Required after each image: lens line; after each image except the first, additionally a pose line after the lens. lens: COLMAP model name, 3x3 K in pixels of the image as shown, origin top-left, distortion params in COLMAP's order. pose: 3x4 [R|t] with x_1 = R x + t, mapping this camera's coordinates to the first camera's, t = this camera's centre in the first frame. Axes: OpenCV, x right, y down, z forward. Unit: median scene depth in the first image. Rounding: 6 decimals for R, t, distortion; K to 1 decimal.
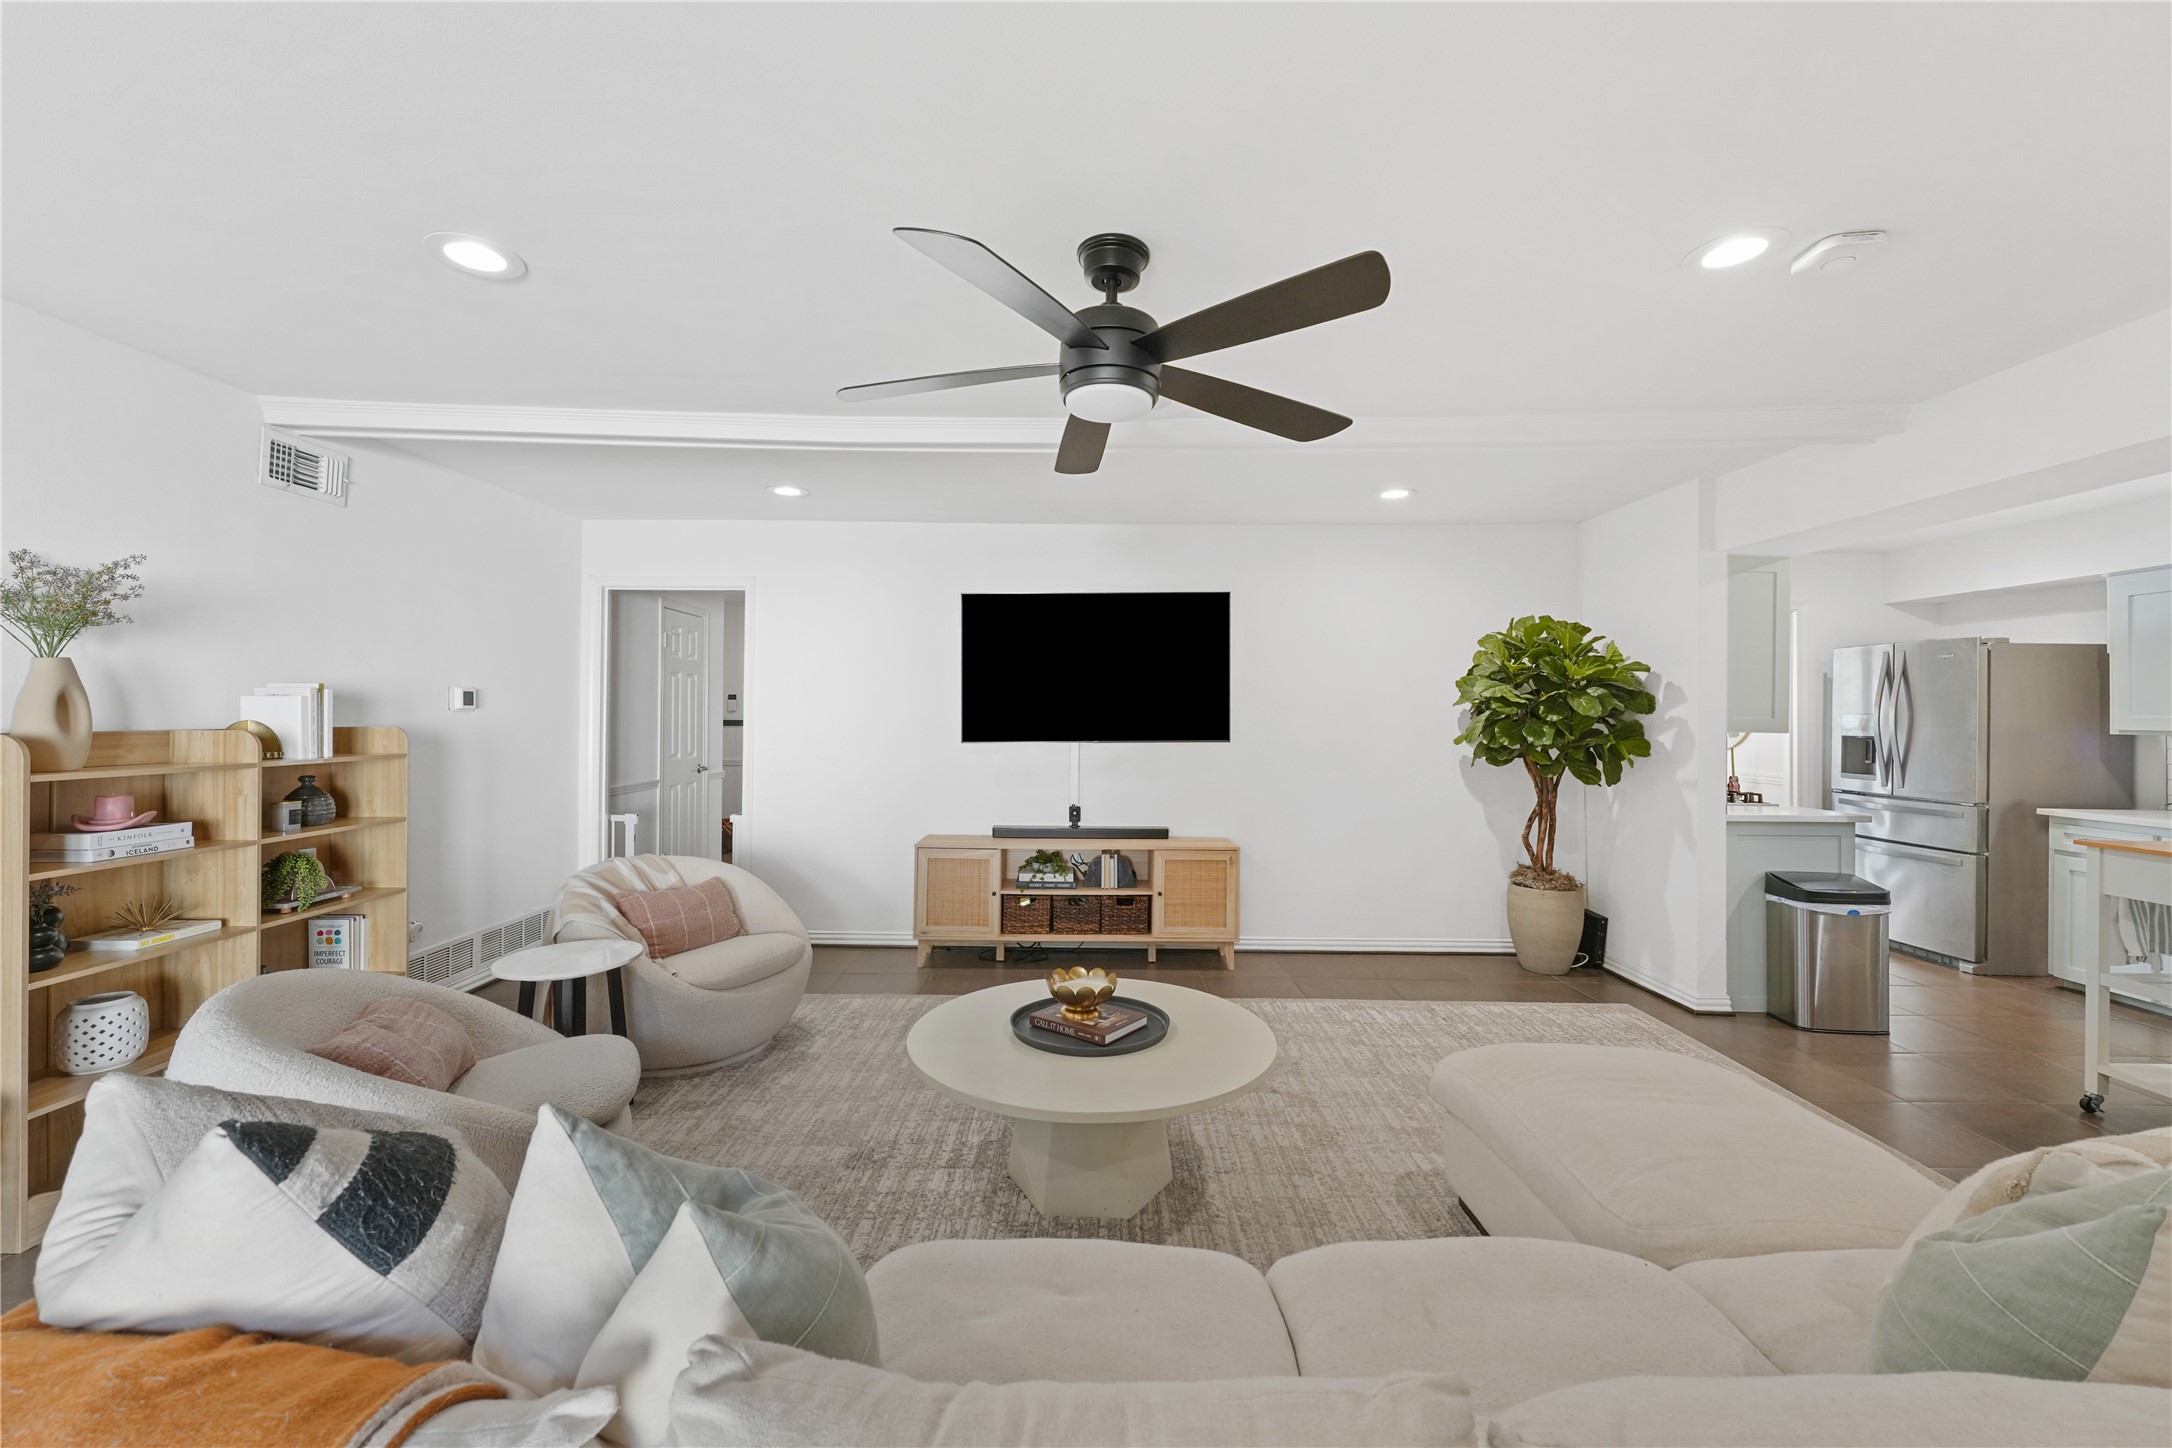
lens RADIAL K [[874.3, 0, 1077.6], [0, 874.3, 714.1], [0, 0, 1]] dist [0.017914, -0.006238]
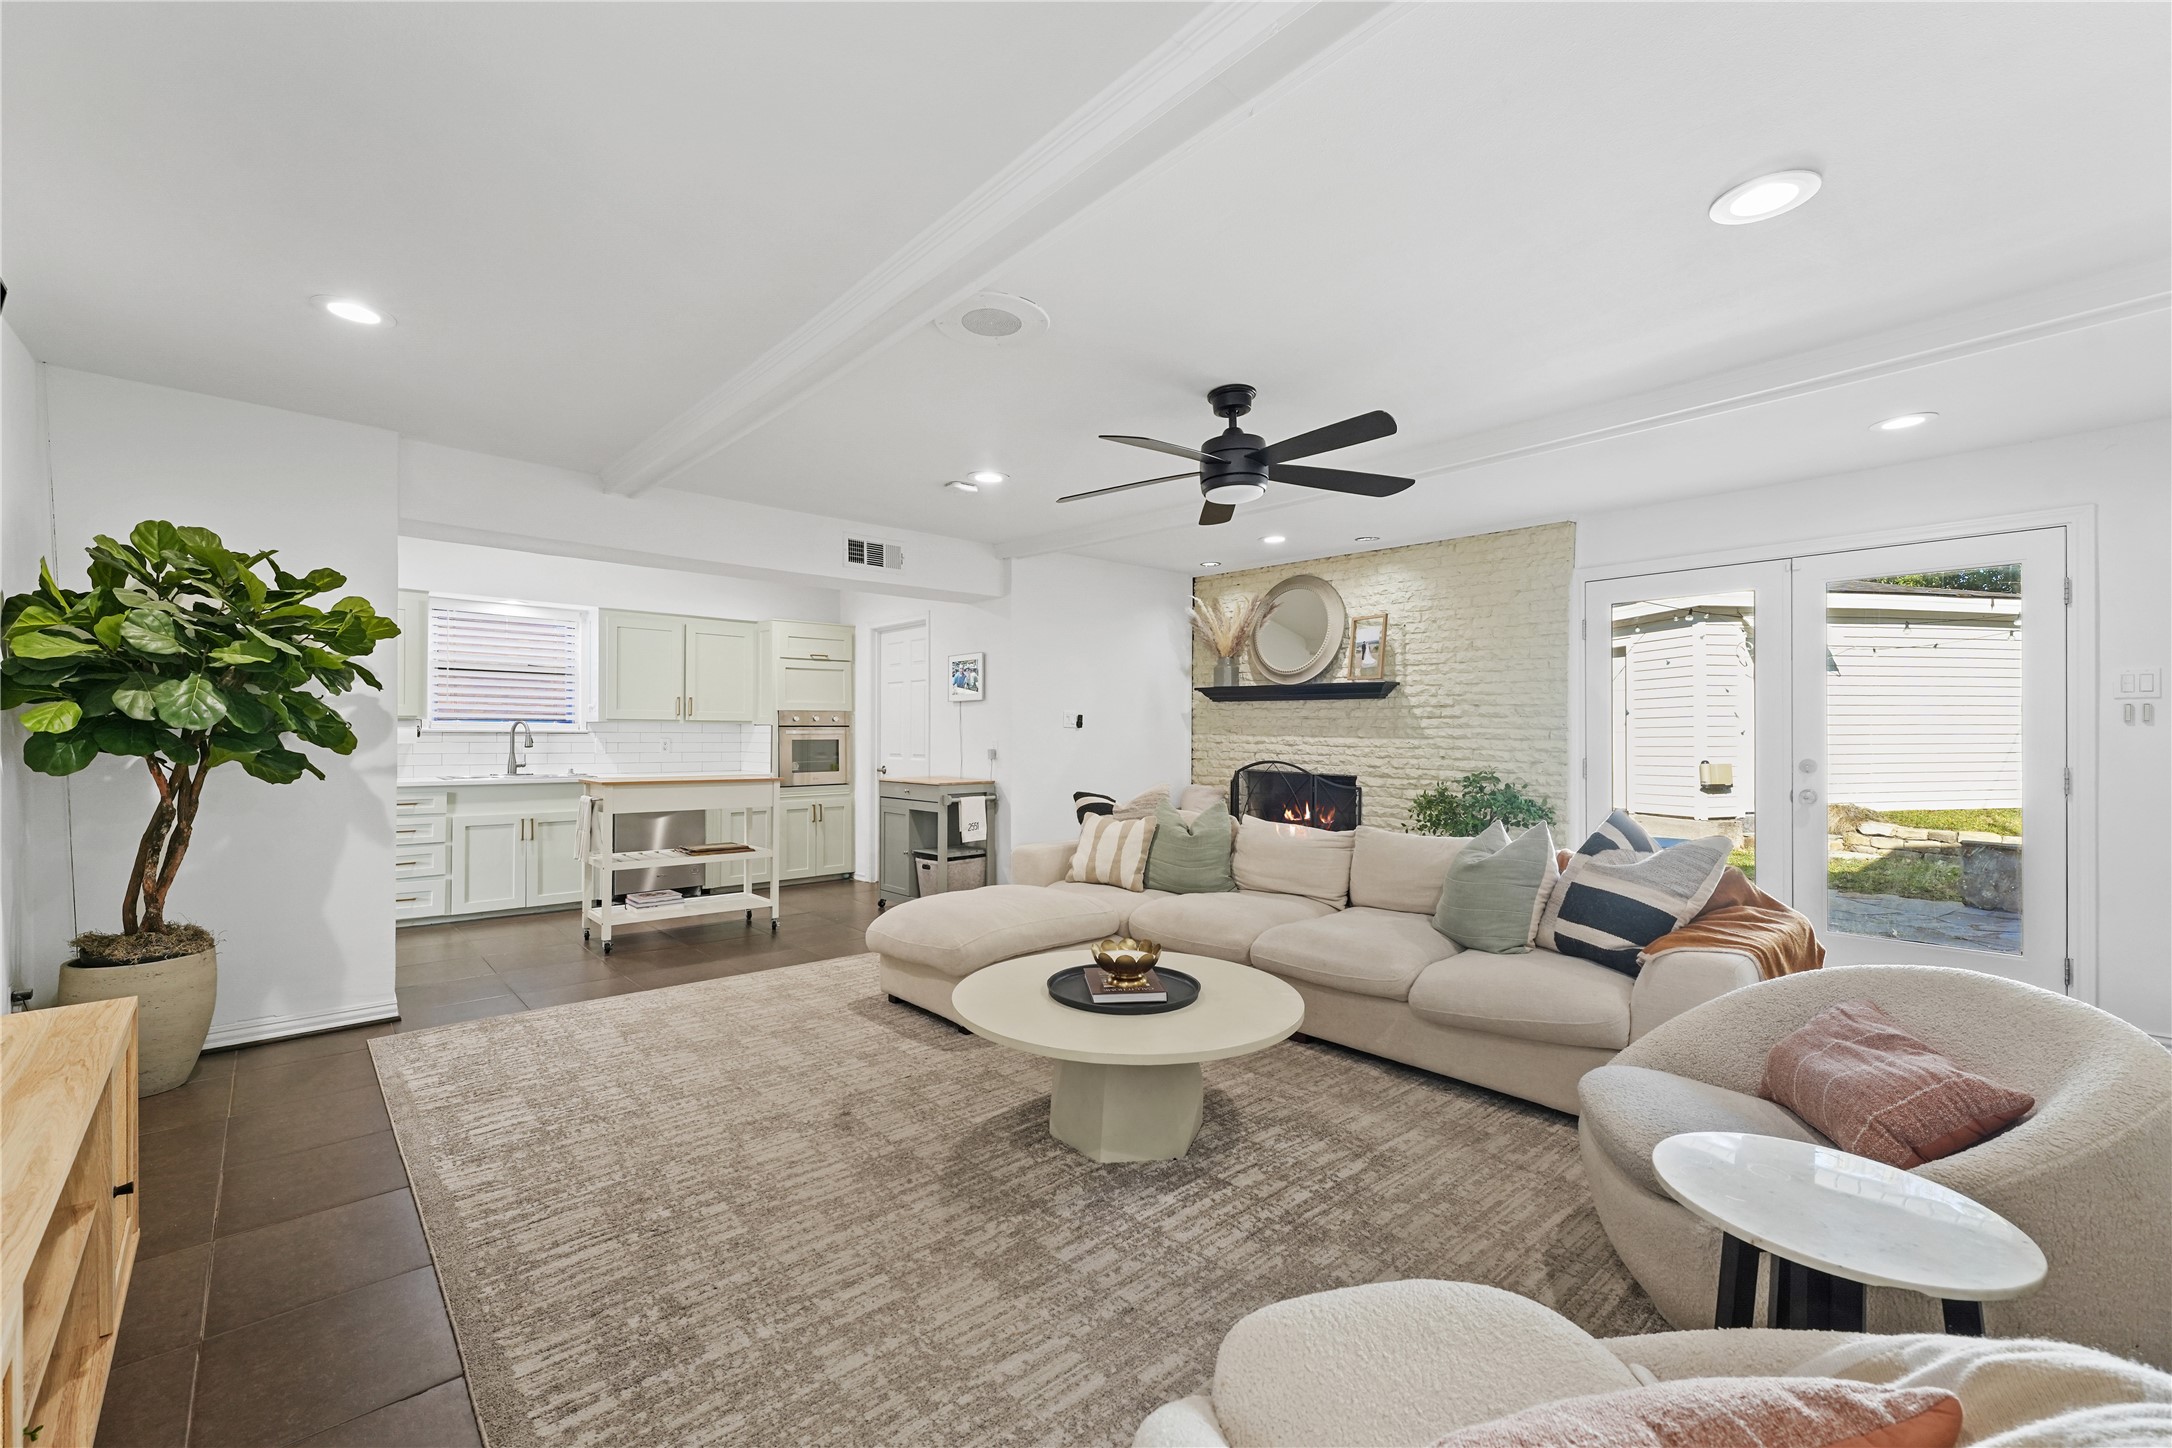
lens RADIAL K [[895.8, 0, 1074.8], [0, 895.8, 725.0], [0, 0, 1]] dist [0.016022, -0.000126]
pose [[-0.676023, -0.003218, 0.736874, -0.447980], [-0.011227, 0.999919, -0.005933, 0.031564], [-0.736795, -0.012284, -0.676004, 1.085426]]
